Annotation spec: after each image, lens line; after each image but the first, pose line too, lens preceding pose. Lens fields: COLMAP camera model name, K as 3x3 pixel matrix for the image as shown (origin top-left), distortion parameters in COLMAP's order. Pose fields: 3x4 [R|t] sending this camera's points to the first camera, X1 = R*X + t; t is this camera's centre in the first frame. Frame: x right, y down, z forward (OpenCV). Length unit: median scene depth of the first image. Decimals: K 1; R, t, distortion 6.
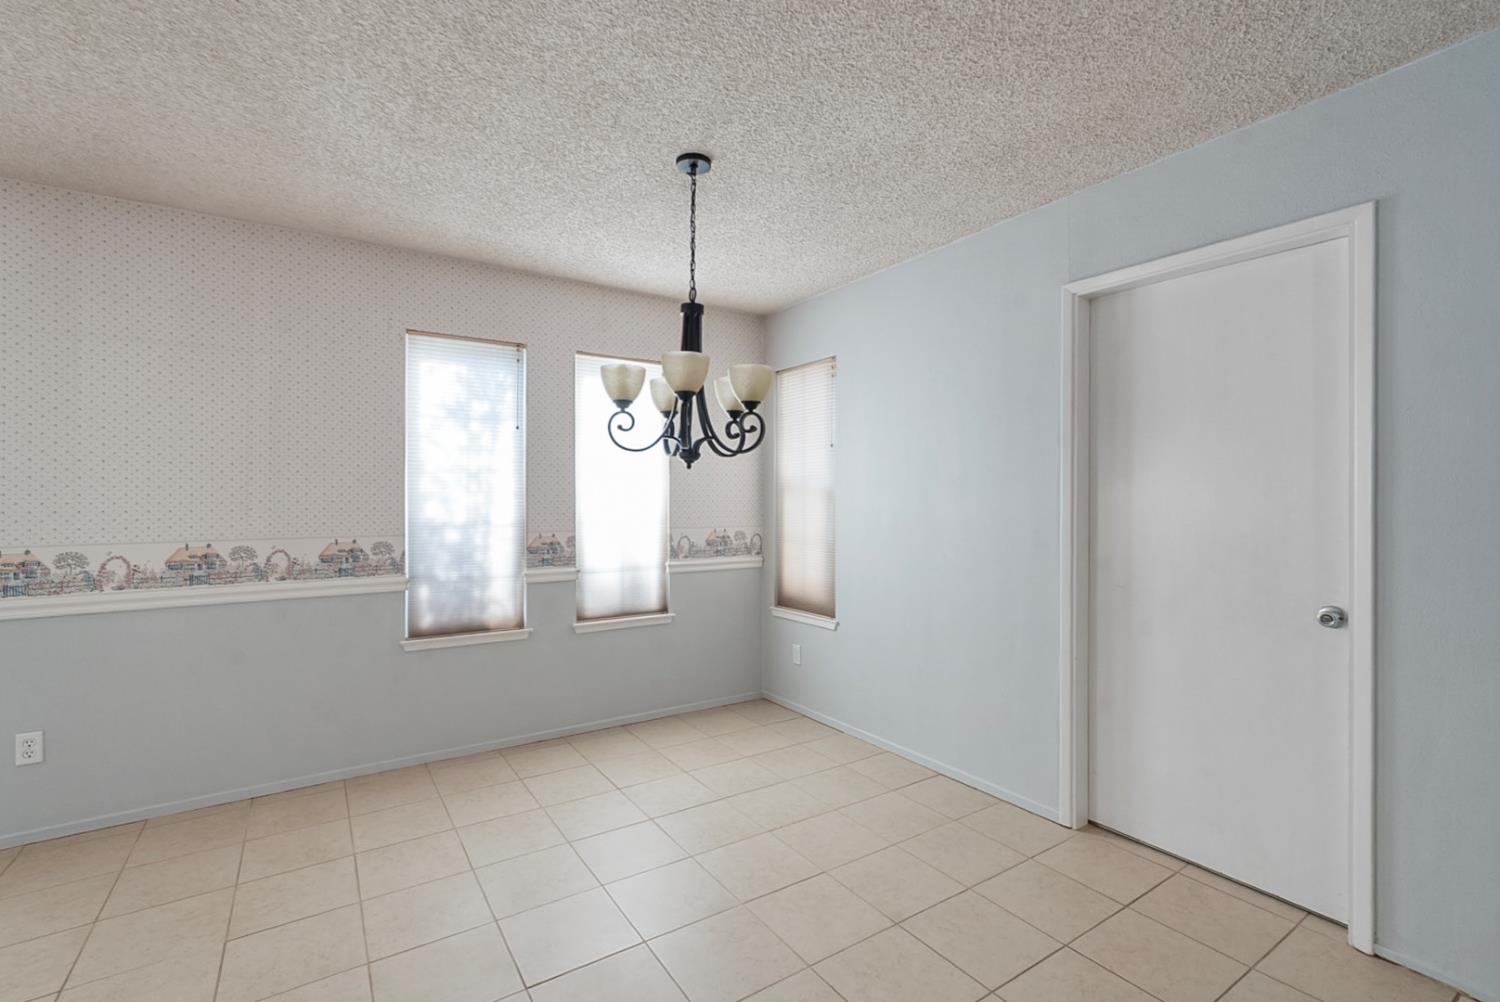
lens RADIAL K [[666.2, 0, 758.5], [0, 666.2, 502.2], [0, 0, 1]] dist [-0.001055, 0.000772]
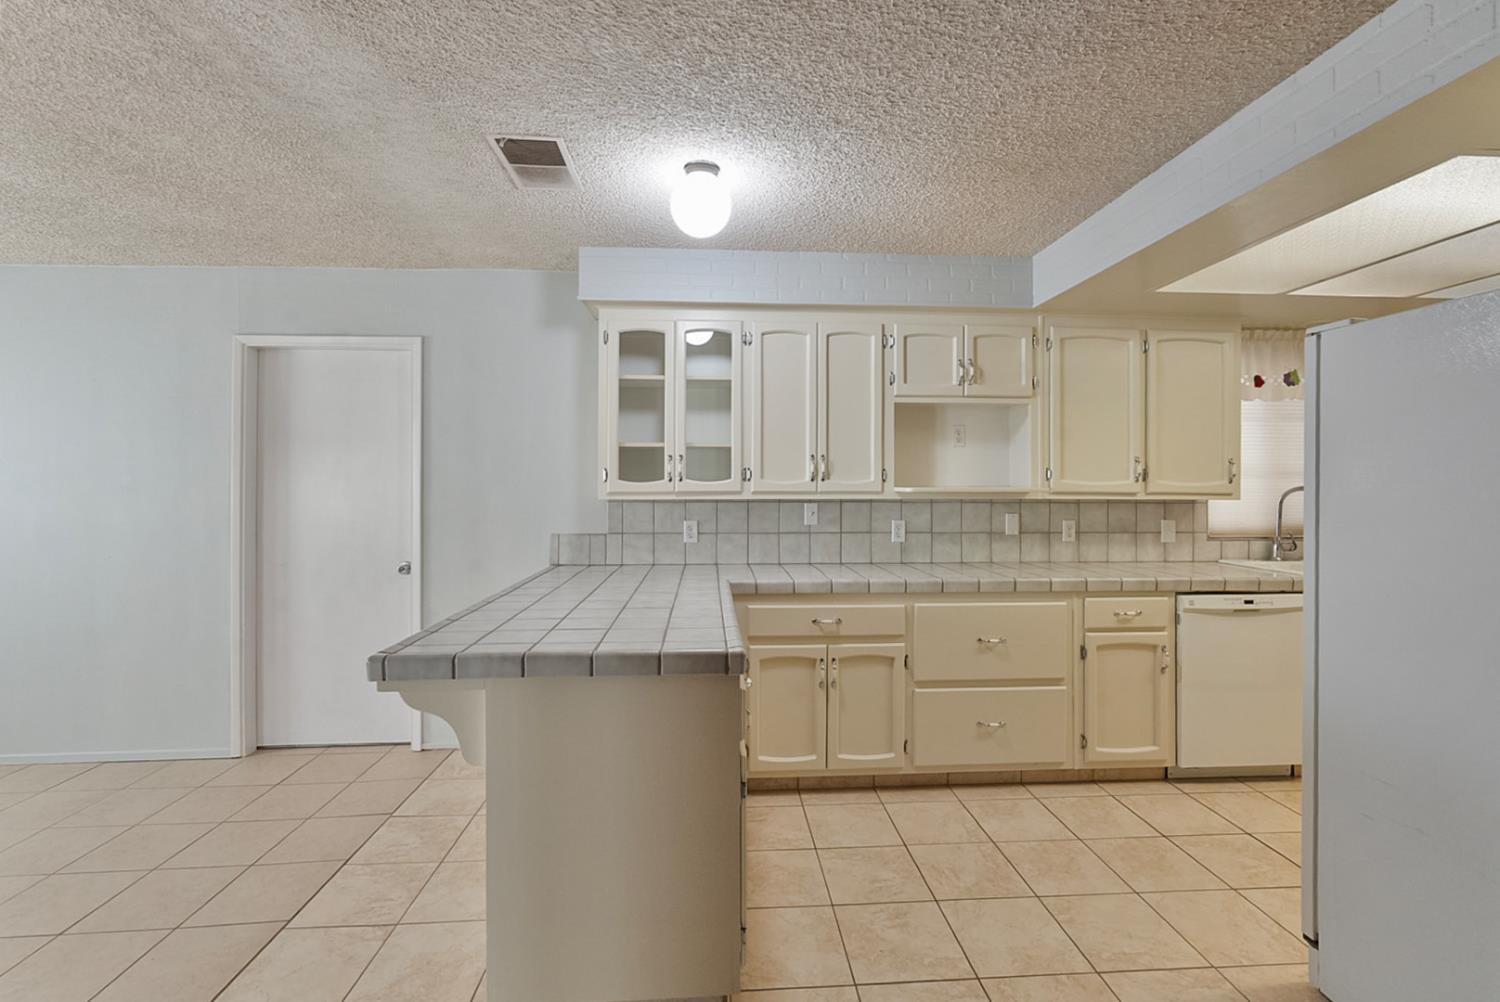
lens RADIAL K [[666.2, 0, 751.5], [0, 666.2, 482.3], [0, 0, 1]] dist [-0.001055, 0.000772]
pose [[0.516685, 0.003681, 0.856167, -0.128569], [-0.000820, 0.999992, -0.003804, -0.037304], [-0.856175, 0.001263, 0.516685, -0.527485]]
